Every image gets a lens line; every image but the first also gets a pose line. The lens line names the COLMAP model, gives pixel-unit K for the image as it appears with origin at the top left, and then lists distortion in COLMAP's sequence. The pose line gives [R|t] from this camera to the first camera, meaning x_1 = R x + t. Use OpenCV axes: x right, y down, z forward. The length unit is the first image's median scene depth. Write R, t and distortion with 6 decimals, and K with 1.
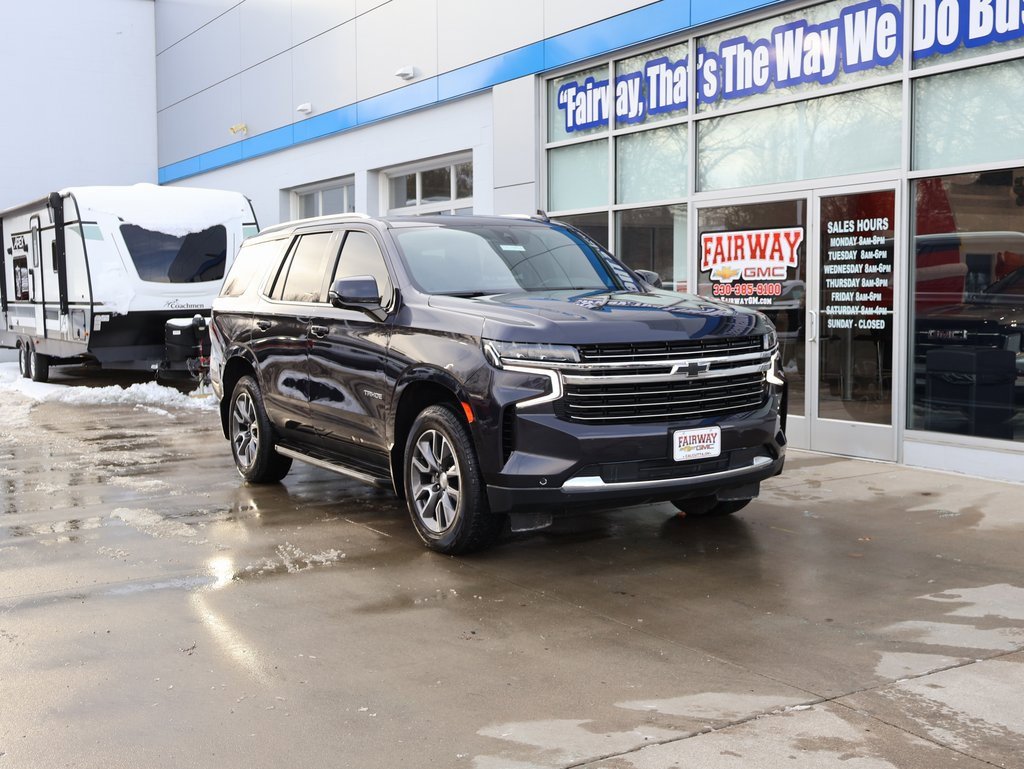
lens RADIAL K [[1280.6, 0, 508.4], [0, 1280.6, 385.0], [0, 0, 1]] dist [-0.001628, -0.008655]
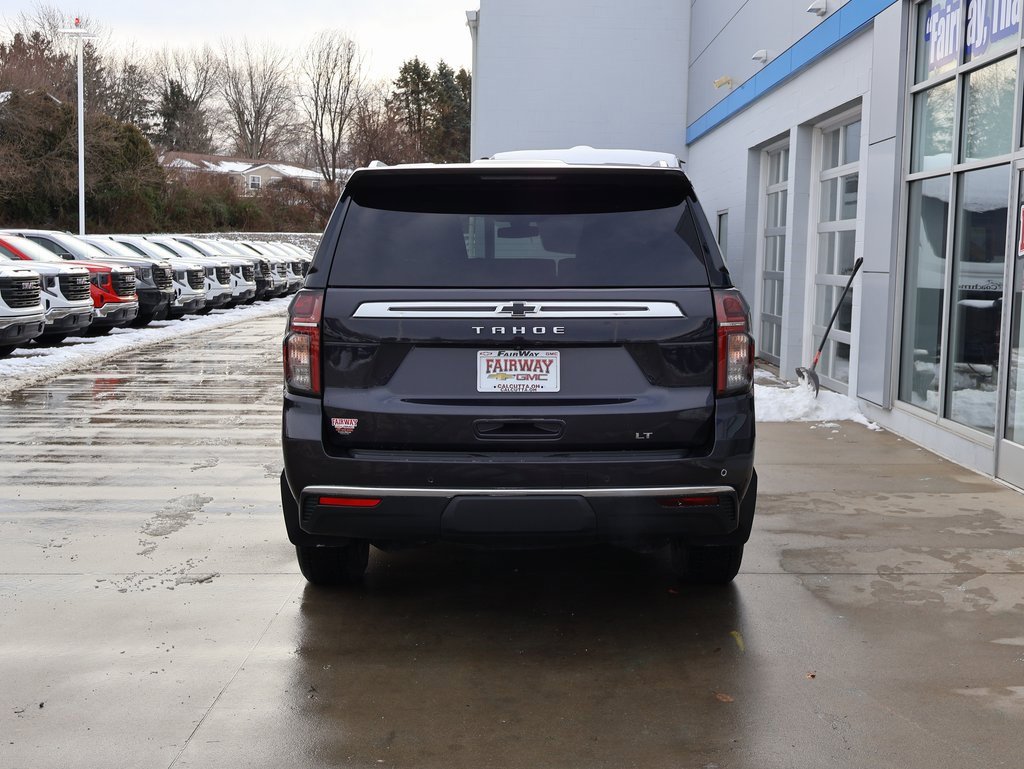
lens RADIAL K [[1362.4, 0, 515.6], [0, 1362.4, 384.9], [0, 0, 1]] dist [-0.003001, 0.022653]
pose [[0.853155, 0.072731, -0.516563, 0.328152], [-0.061408, 0.997350, 0.039003, -0.031288], [0.518031, -0.001554, 0.855361, 0.205974]]
